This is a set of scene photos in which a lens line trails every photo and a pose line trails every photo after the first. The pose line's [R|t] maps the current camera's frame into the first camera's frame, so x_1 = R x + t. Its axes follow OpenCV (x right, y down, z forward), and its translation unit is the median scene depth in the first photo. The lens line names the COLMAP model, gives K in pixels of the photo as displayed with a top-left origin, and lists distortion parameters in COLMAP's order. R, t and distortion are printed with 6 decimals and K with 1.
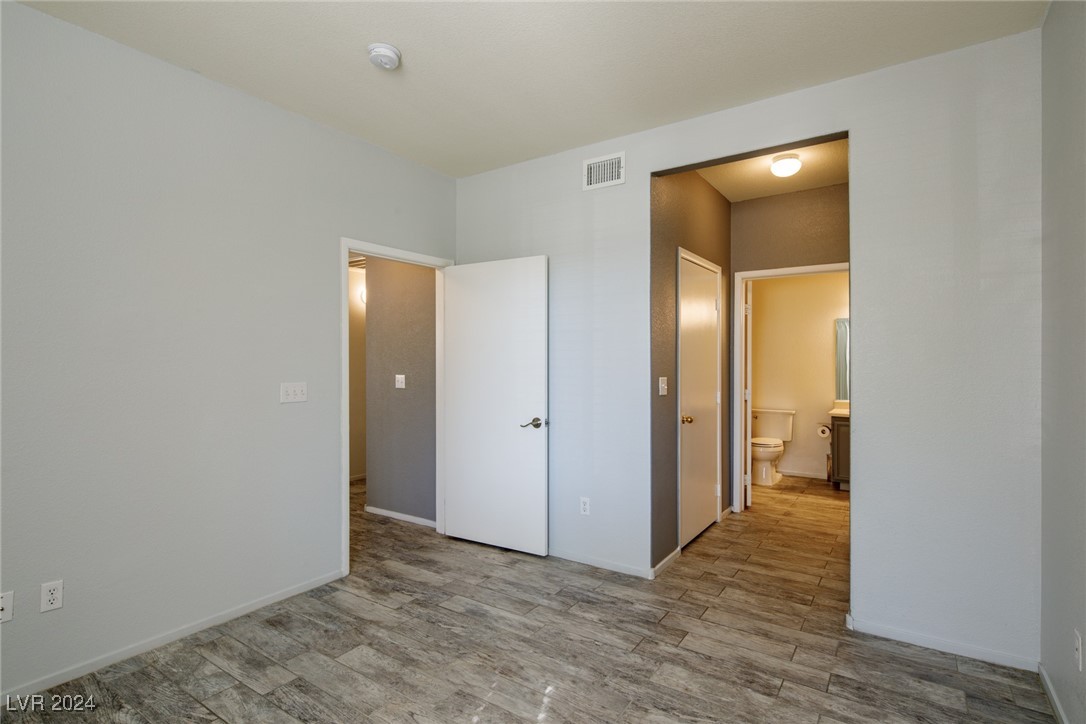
lens RADIAL K [[532.4, 0, 546.5], [0, 532.4, 361.0], [0, 0, 1]] dist [0.001228, -0.002724]
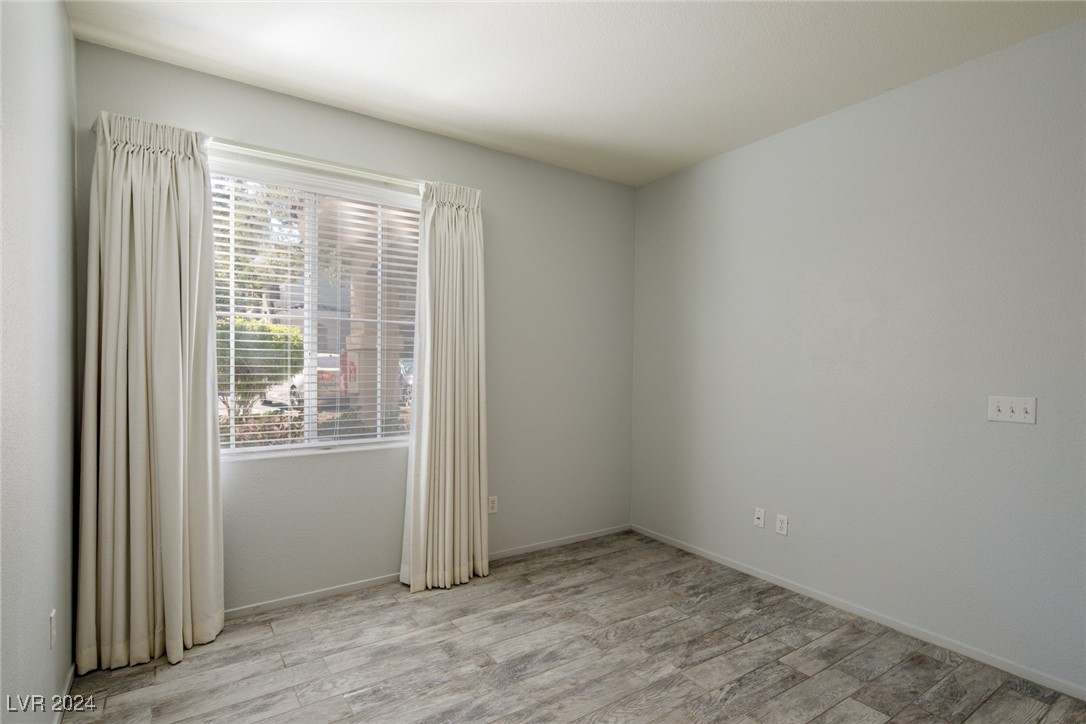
lens RADIAL K [[532.4, 0, 535.7], [0, 532.4, 366.9], [0, 0, 1]] dist [0.001228, -0.002724]
pose [[-0.379229, 0.007748, -0.925270, 0.663938], [-0.003988, 0.999942, 0.010008, -0.009479], [0.925294, 0.007485, -0.379176, 0.880747]]
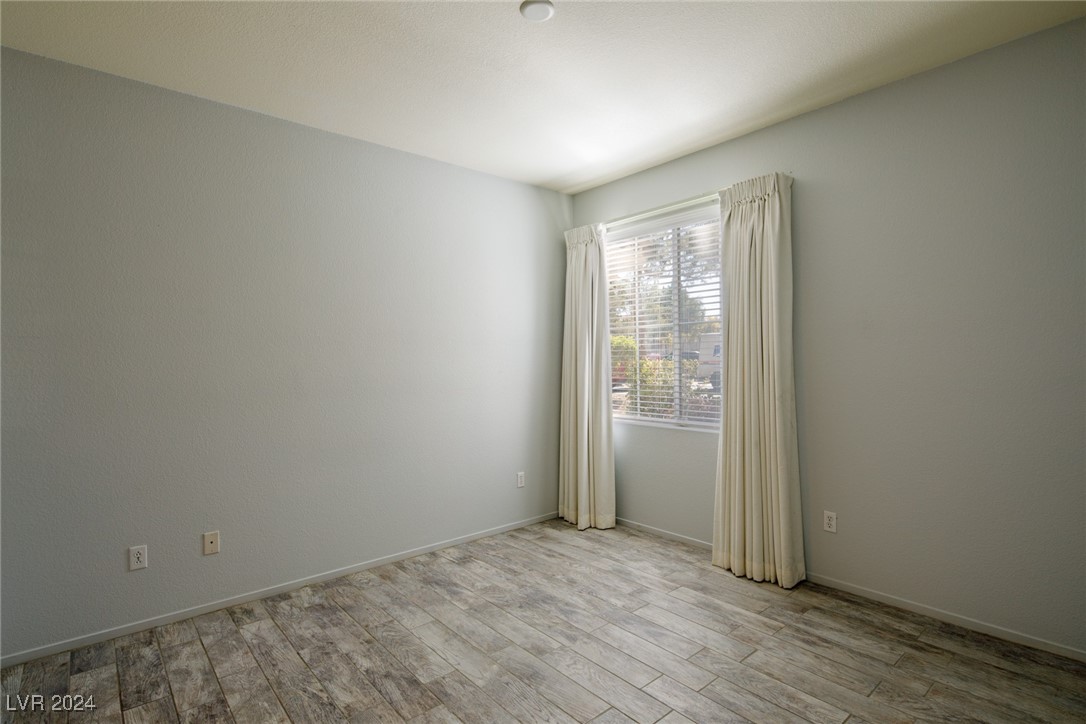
lens RADIAL K [[532.4, 0, 533.1], [0, 532.4, 360.0], [0, 0, 1]] dist [0.001228, -0.002724]
pose [[-0.960923, 0.016555, 0.276320, -0.396252], [0.015690, 0.999863, -0.005342, 0.002199], [-0.276371, -0.000797, -0.961051, 1.663455]]
